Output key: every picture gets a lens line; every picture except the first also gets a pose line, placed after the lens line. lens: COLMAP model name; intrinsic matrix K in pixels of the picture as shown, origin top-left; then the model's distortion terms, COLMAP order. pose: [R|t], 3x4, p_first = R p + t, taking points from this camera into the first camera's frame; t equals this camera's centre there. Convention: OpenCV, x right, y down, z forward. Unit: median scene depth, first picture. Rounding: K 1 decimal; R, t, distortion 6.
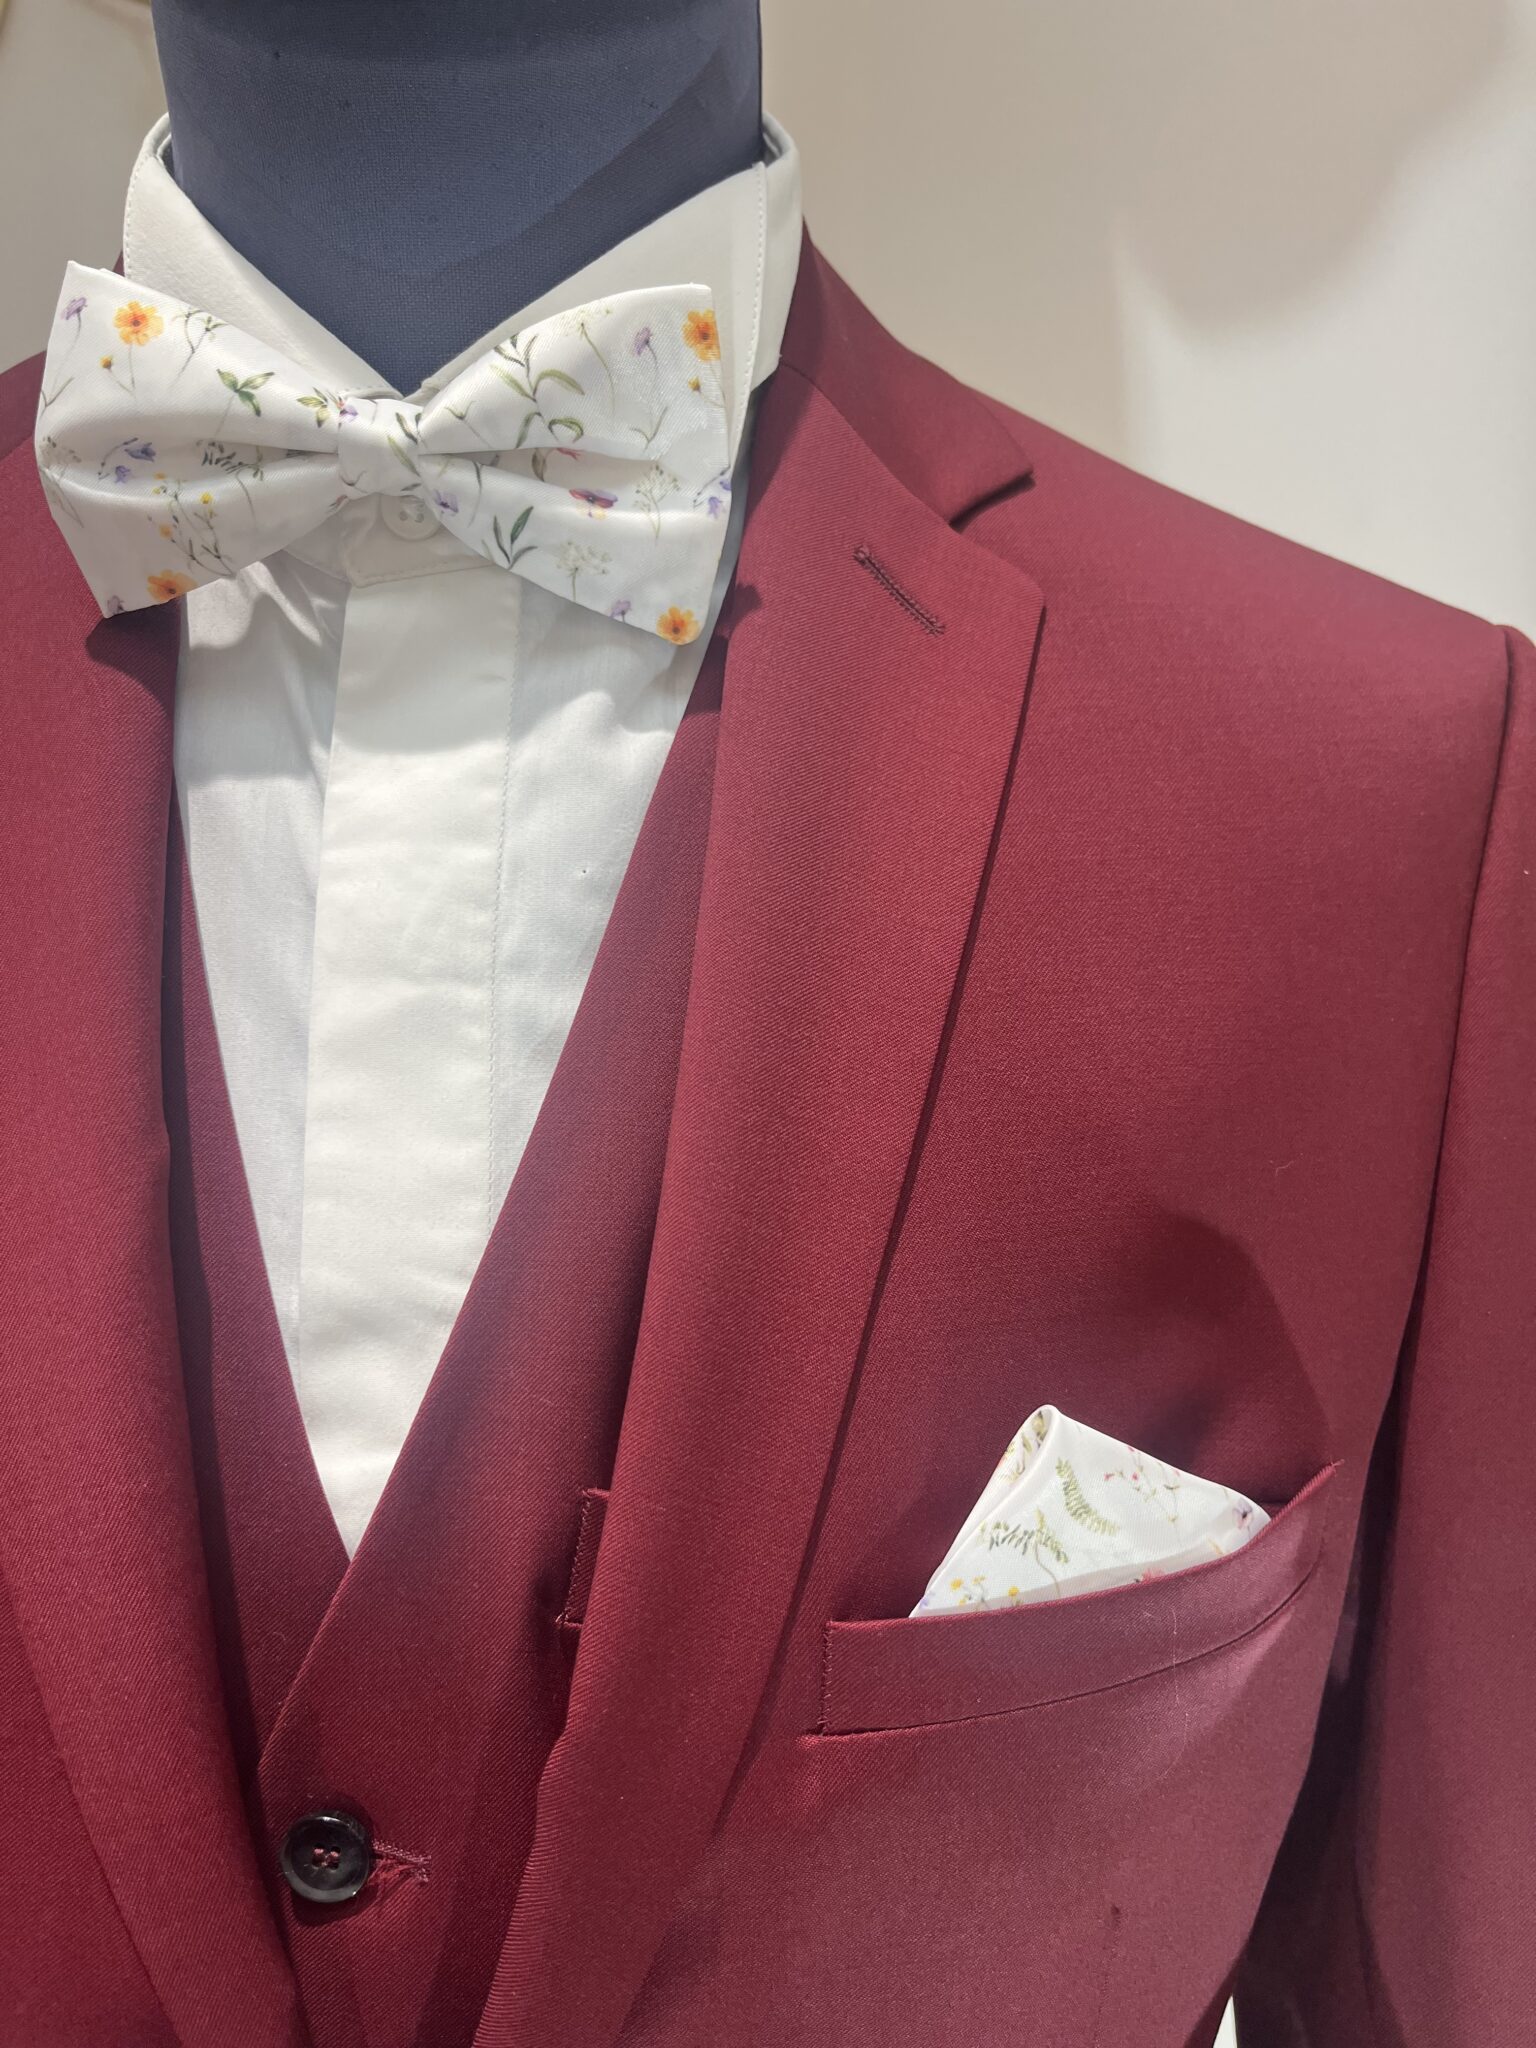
lens RADIAL K [[1614.5, 0, 775.5], [0, 1614.5, 1016.6], [0, 0, 1]] dist [0.033181, -0.066279]
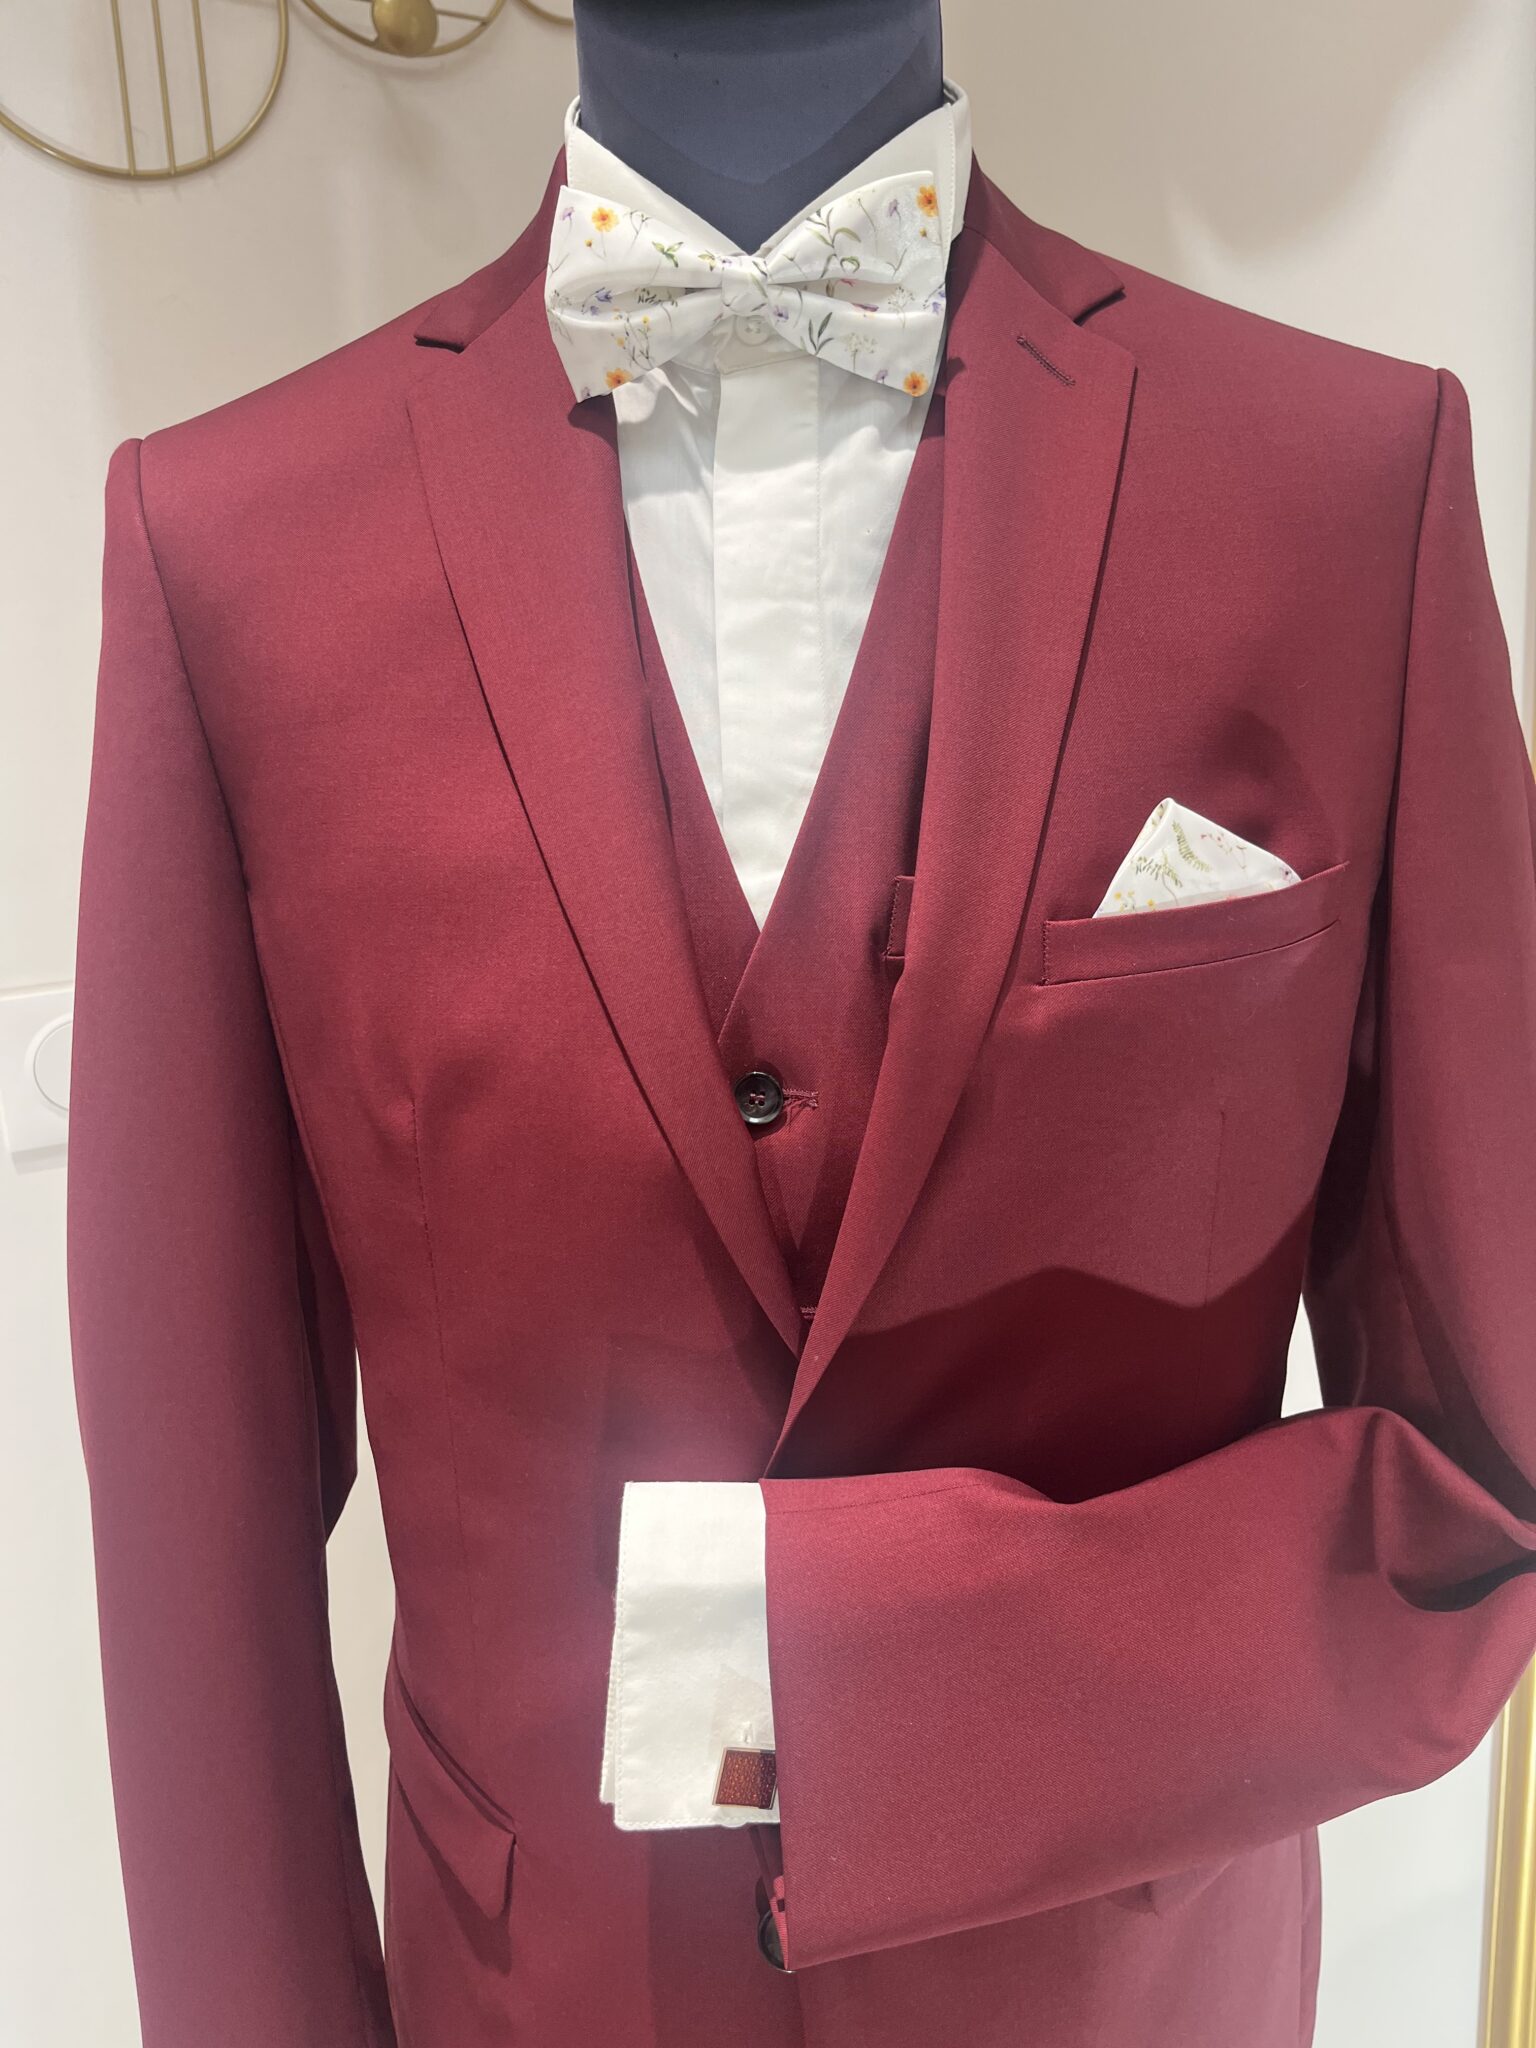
lens RADIAL K [[1614.5, 0, 771.6], [0, 1614.5, 1037.8], [0, 0, 1]] dist [0.033181, -0.066279]
pose [[0.997003, -0.052837, -0.056502, -0.154866], [0.052822, 0.998602, -0.001771, 0.439942], [0.056517, -0.001218, 0.998401, -0.694258]]
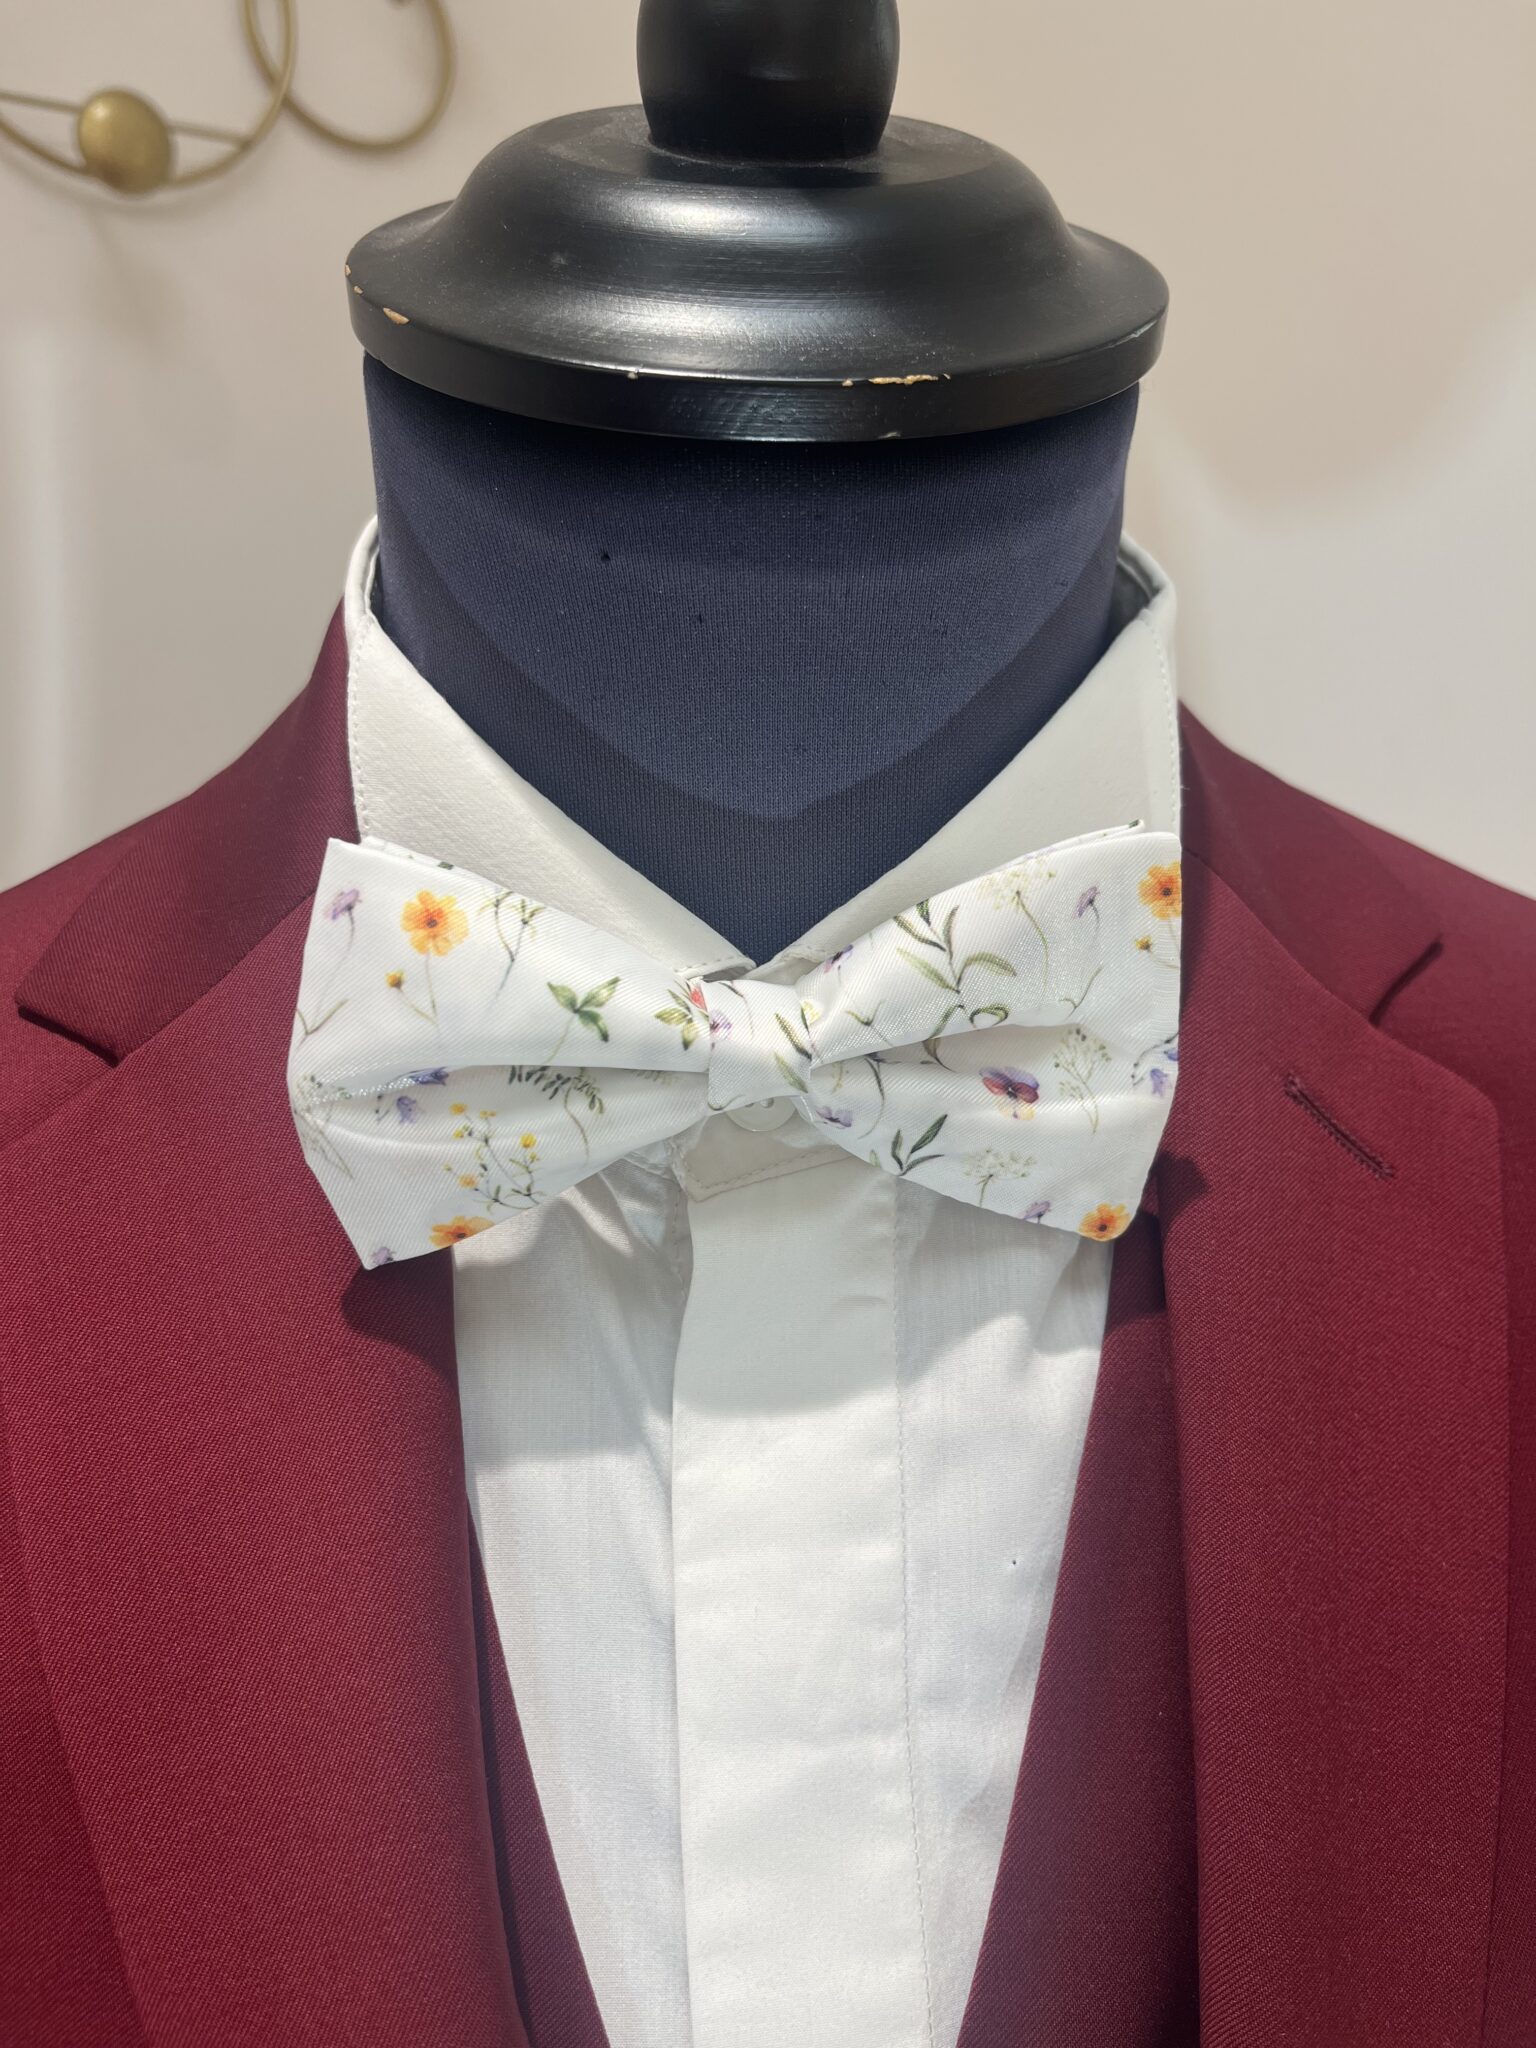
lens RADIAL K [[1614.5, 0, 787.3], [0, 1614.5, 1011.0], [0, 0, 1]] dist [0.033181, -0.066279]
pose [[0.995852, -0.048784, 0.076798, -0.277345], [0.051087, 0.998293, -0.028313, -0.341309], [-0.075286, 0.032119, 0.996645, 0.241136]]
